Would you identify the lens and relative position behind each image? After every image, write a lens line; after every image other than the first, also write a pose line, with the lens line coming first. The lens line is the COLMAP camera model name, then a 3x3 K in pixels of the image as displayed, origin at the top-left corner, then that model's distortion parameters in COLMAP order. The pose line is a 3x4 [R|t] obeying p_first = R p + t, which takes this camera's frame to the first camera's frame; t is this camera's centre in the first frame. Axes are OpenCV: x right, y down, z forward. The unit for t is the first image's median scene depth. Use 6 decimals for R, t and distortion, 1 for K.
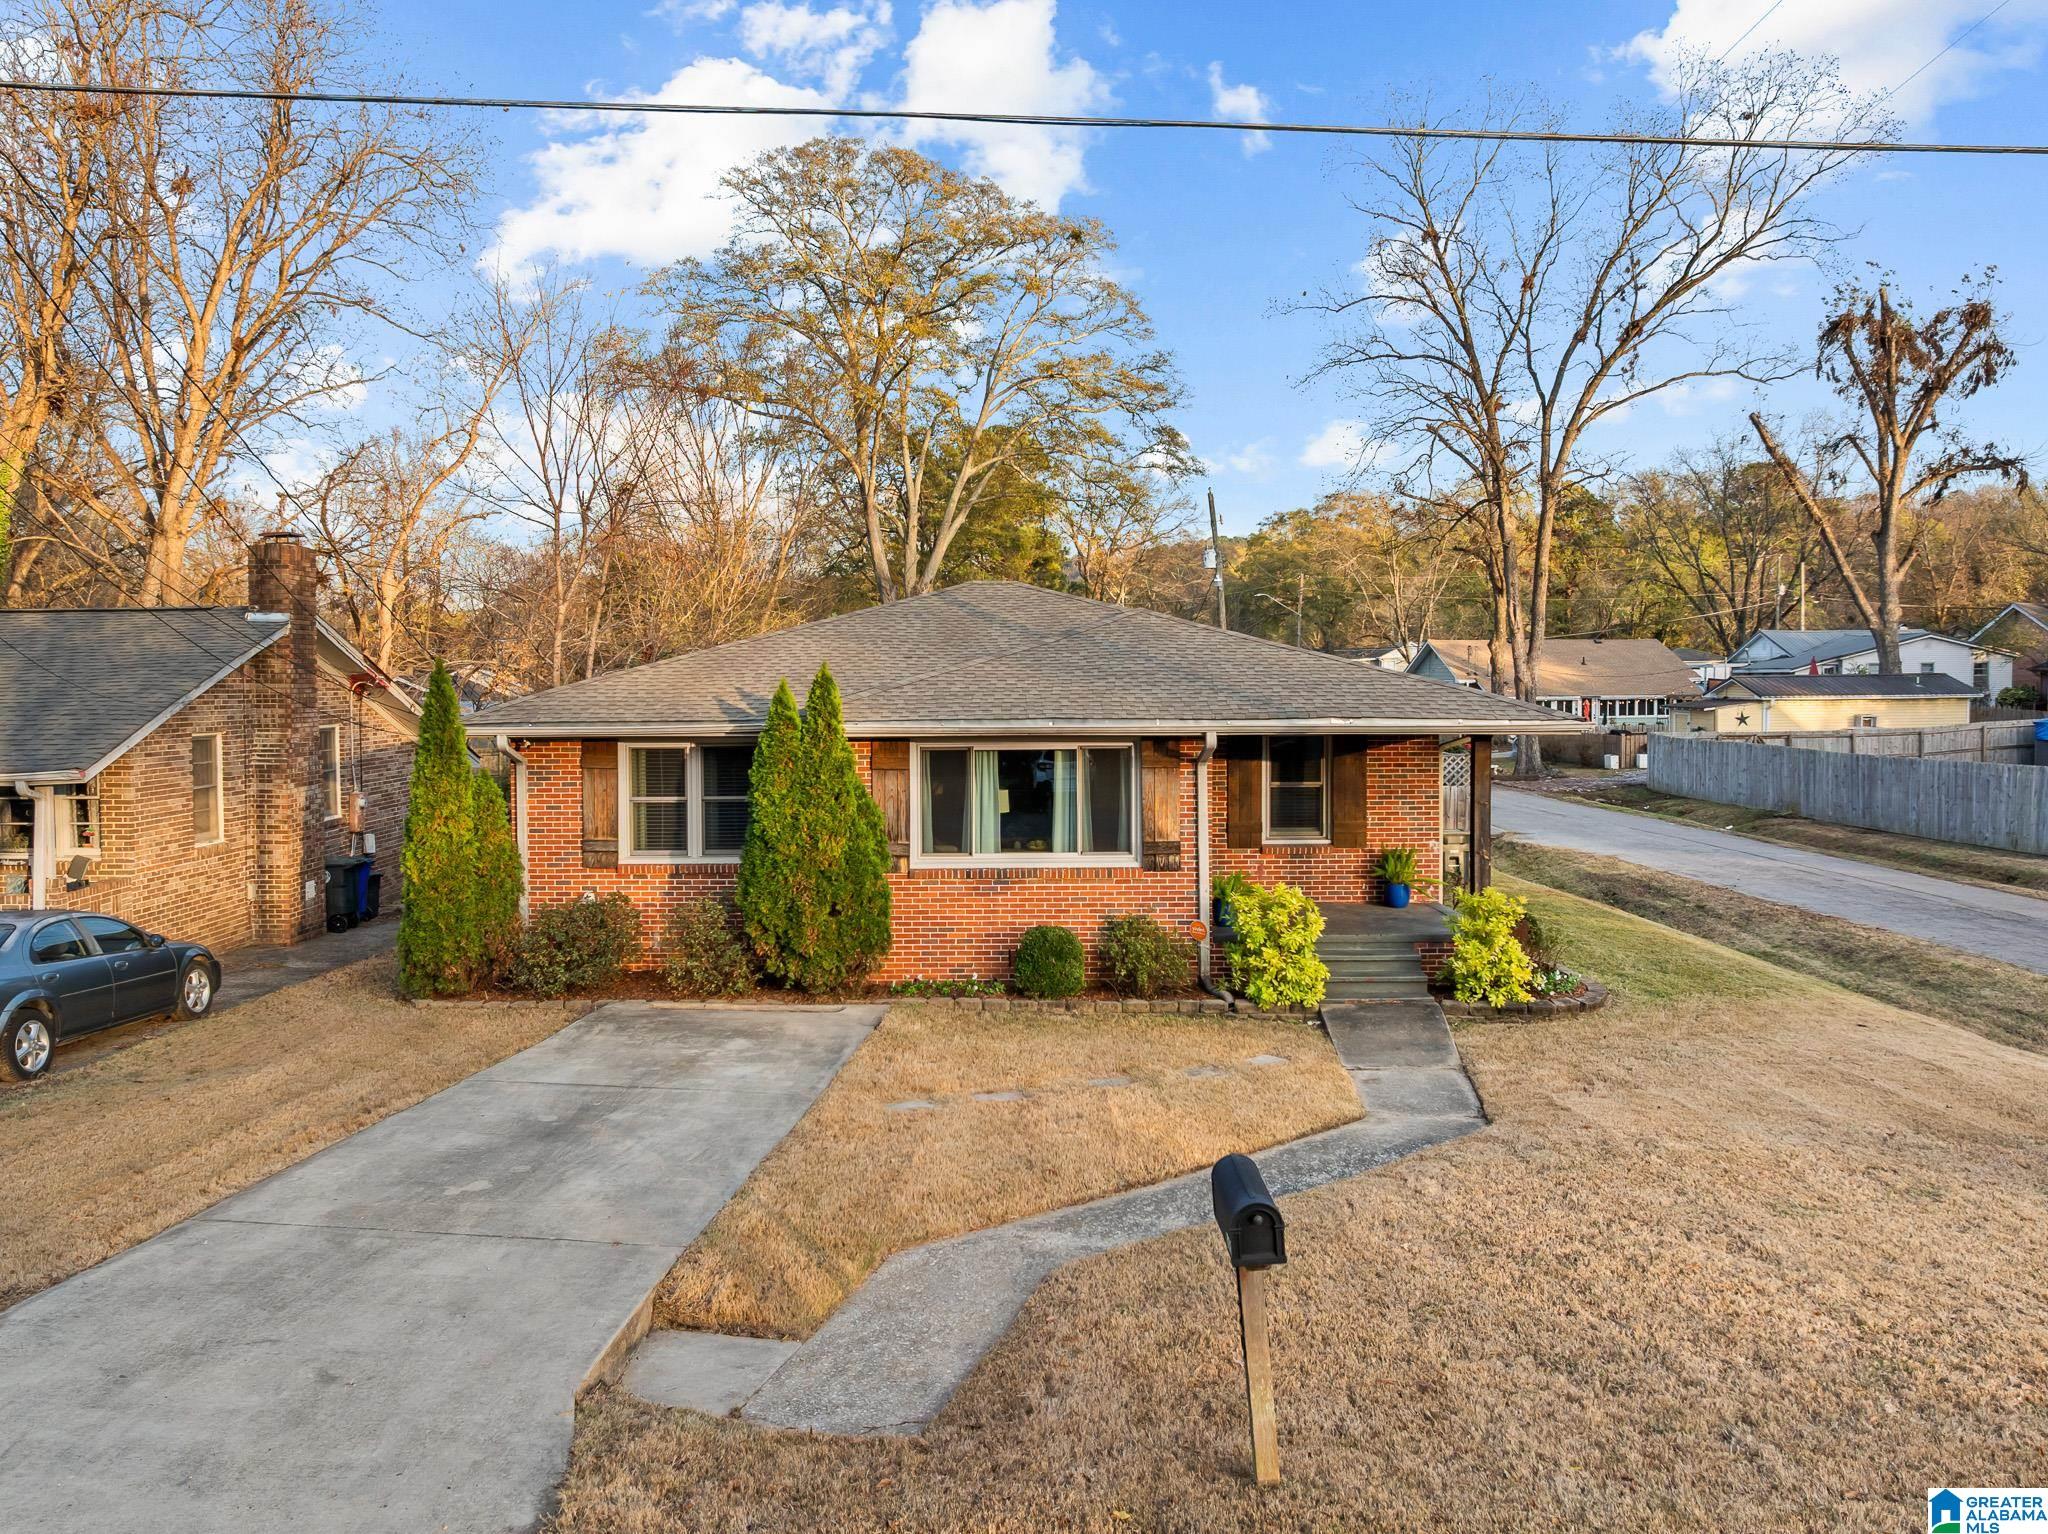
lens RADIAL K [[1564.8, 0, 939.0], [0, 1564.8, 768.1], [0, 0, 1]] dist [-0.041989, 0.001005]
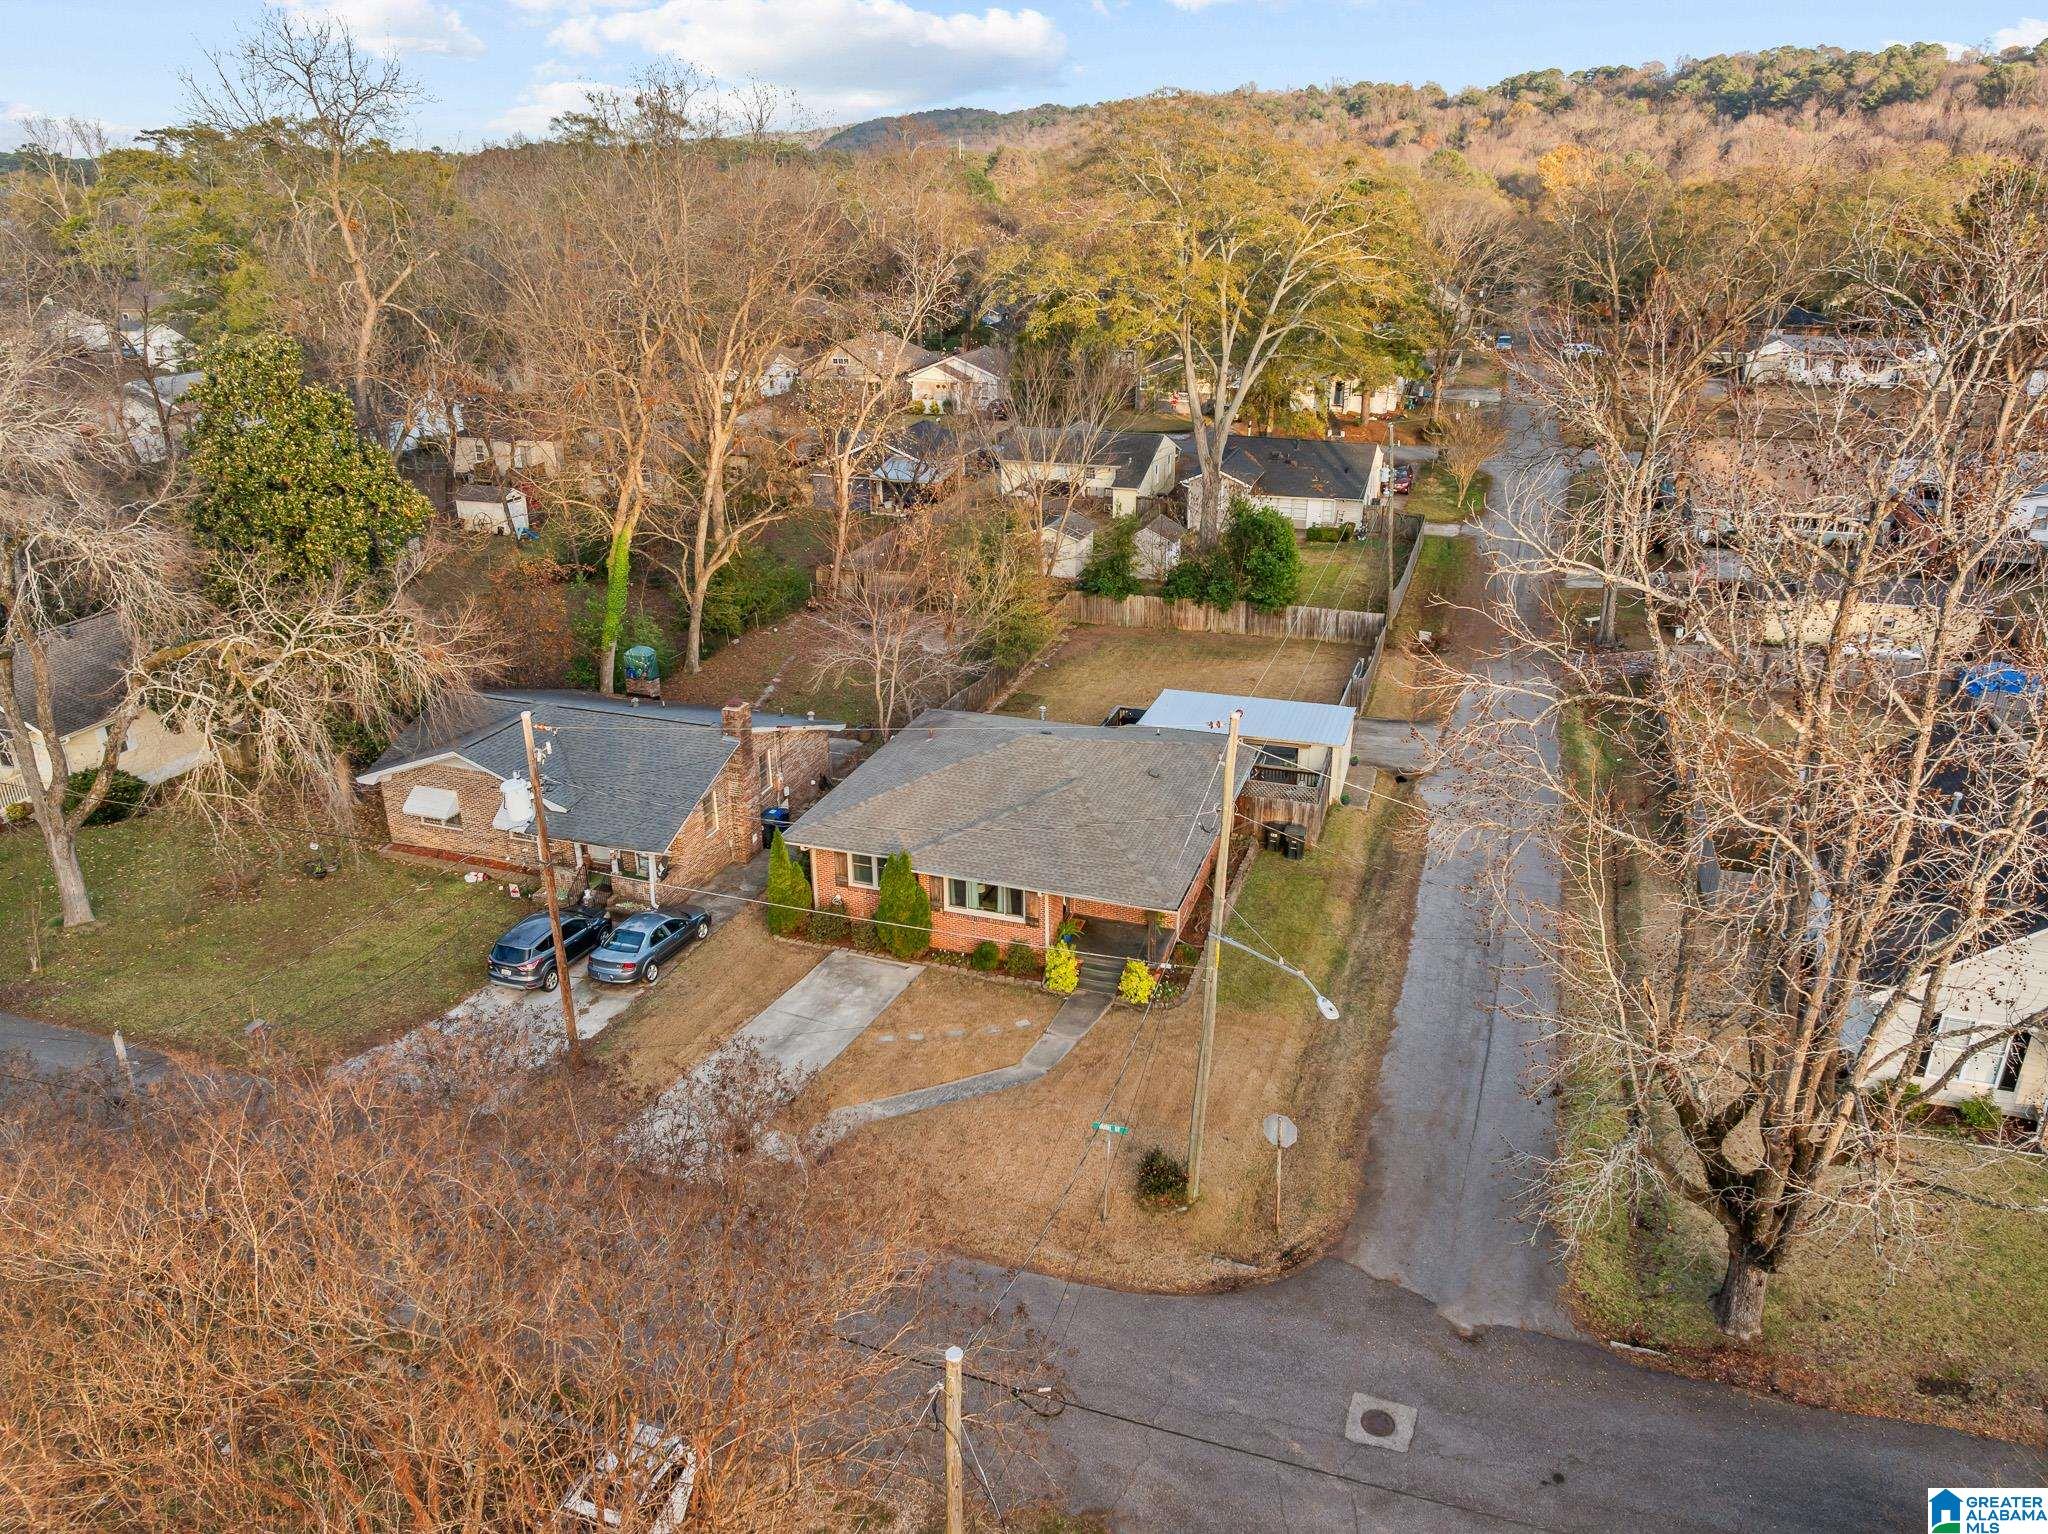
lens RADIAL K [[1440.9, 0, 1024.0], [0, 1440.9, 767.0], [0, 0, 1]] dist [-0.038671, 0.000630]
pose [[0.957002, 0.114705, -0.266440, 0.734540], [-0.016881, 0.938964, 0.343602, -1.007696], [0.289590, -0.324330, 0.900526, -1.090647]]
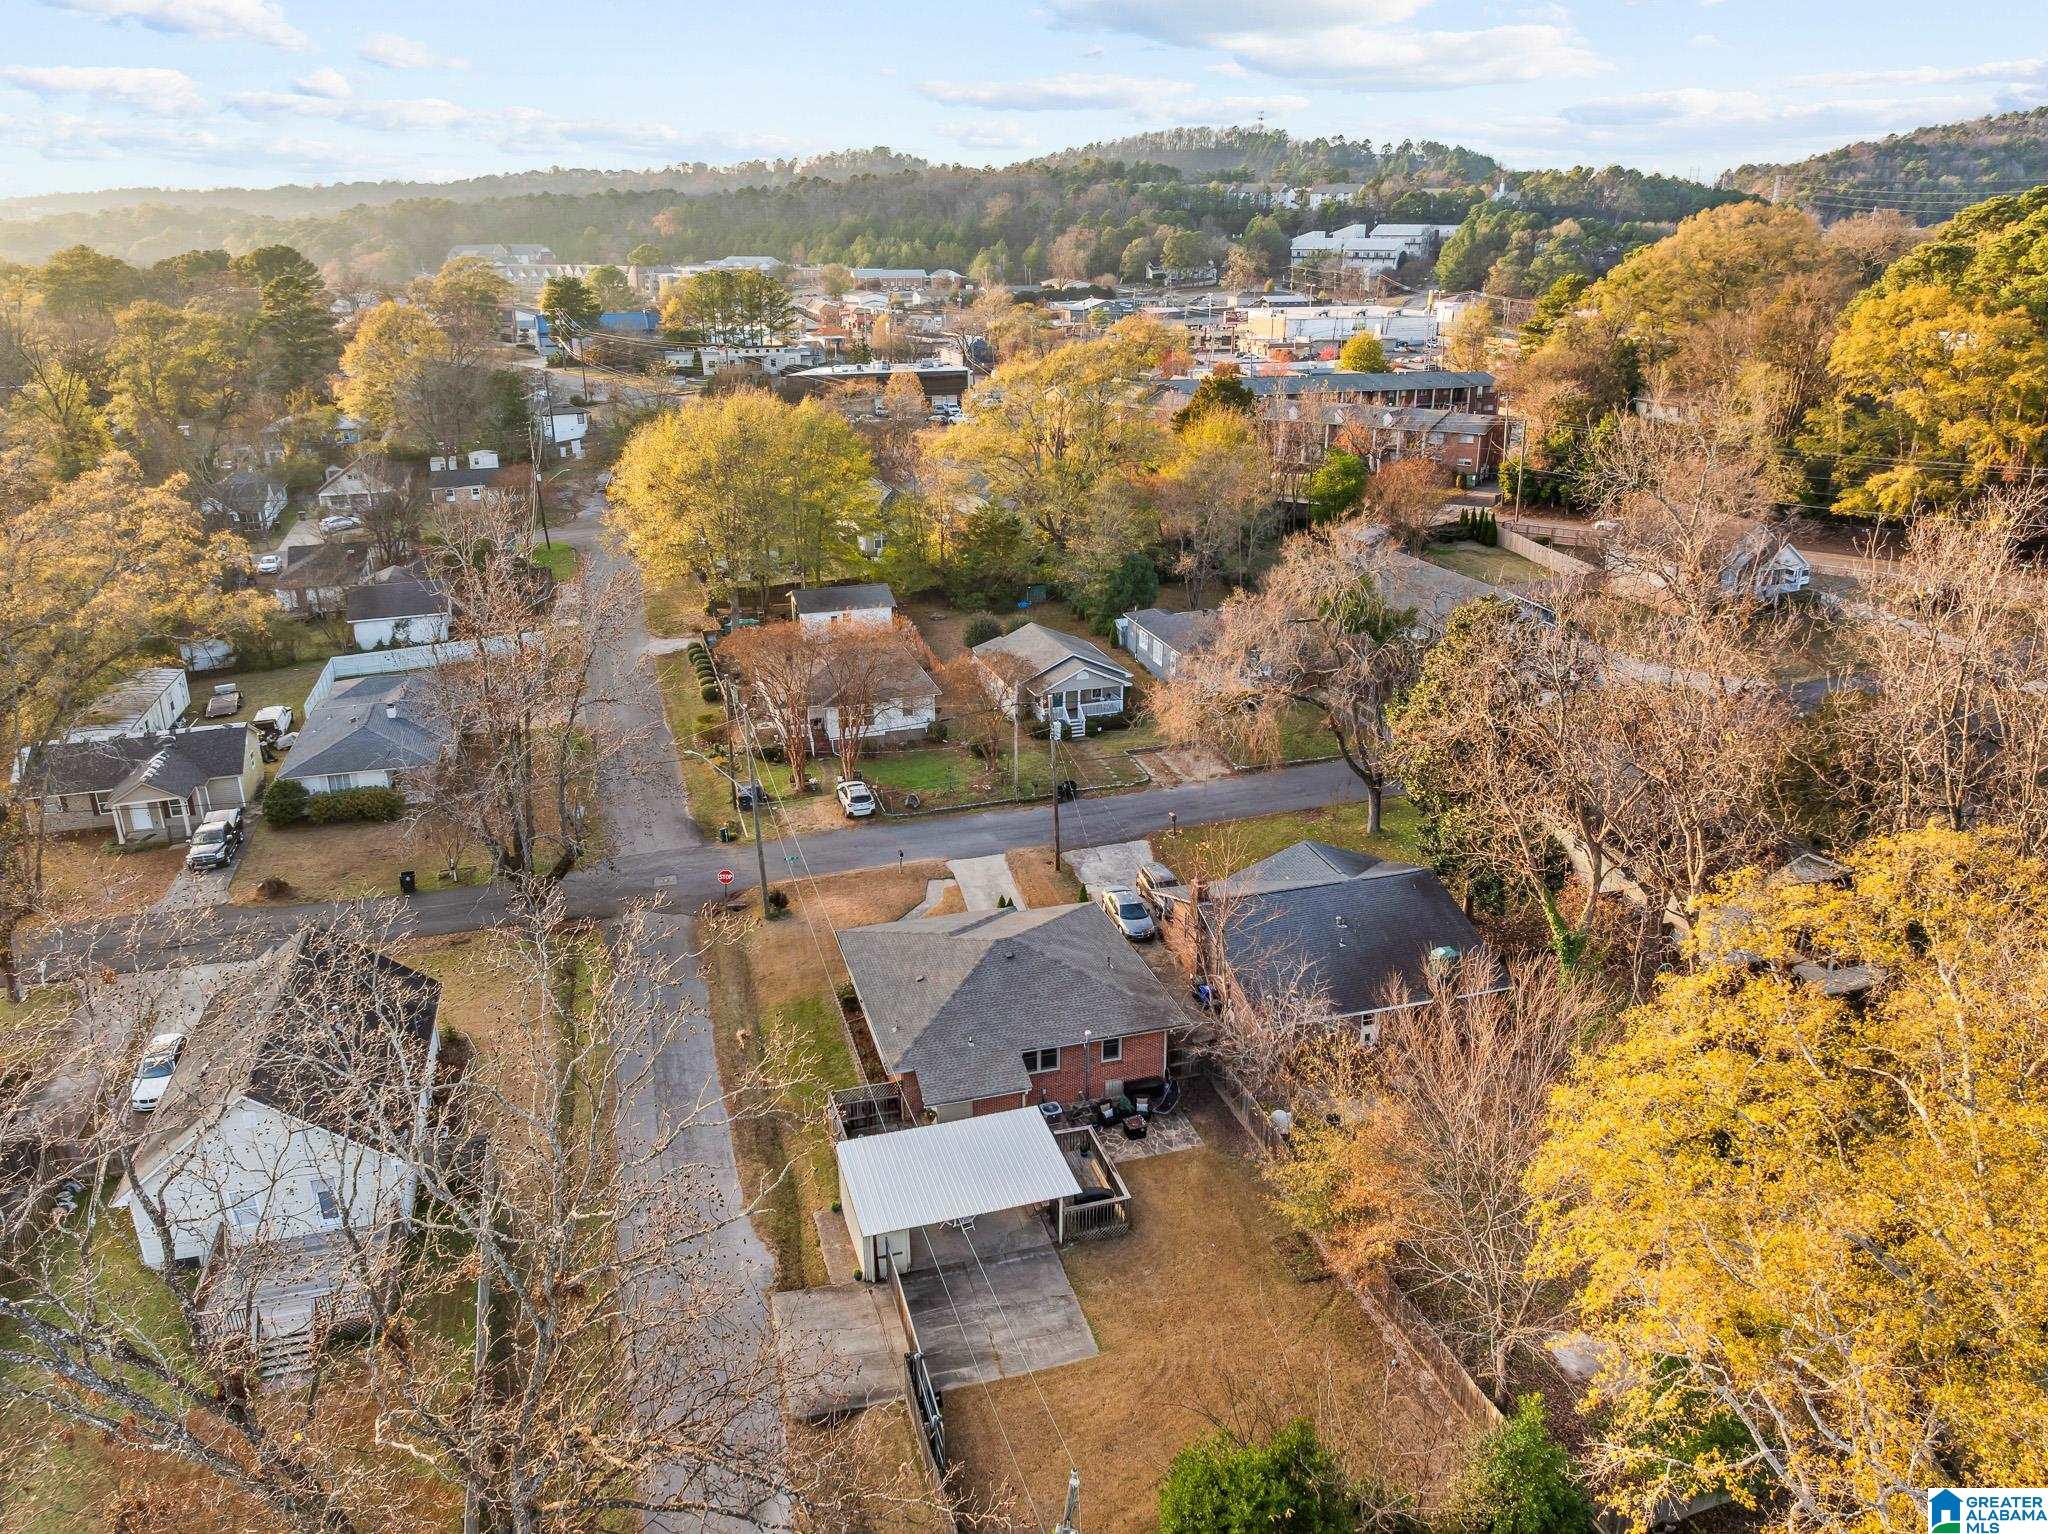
lens RADIAL K [[1439.5, 0, 1024.0], [0, 1439.5, 767.0], [0, 0, 1]] dist [-0.002177, -0.116318]
pose [[-0.947729, 0.127968, -0.292290, 0.964344], [0.001092, 0.917348, 0.398085, -1.936142], [0.319074, 0.376957, -0.869537, 4.204941]]
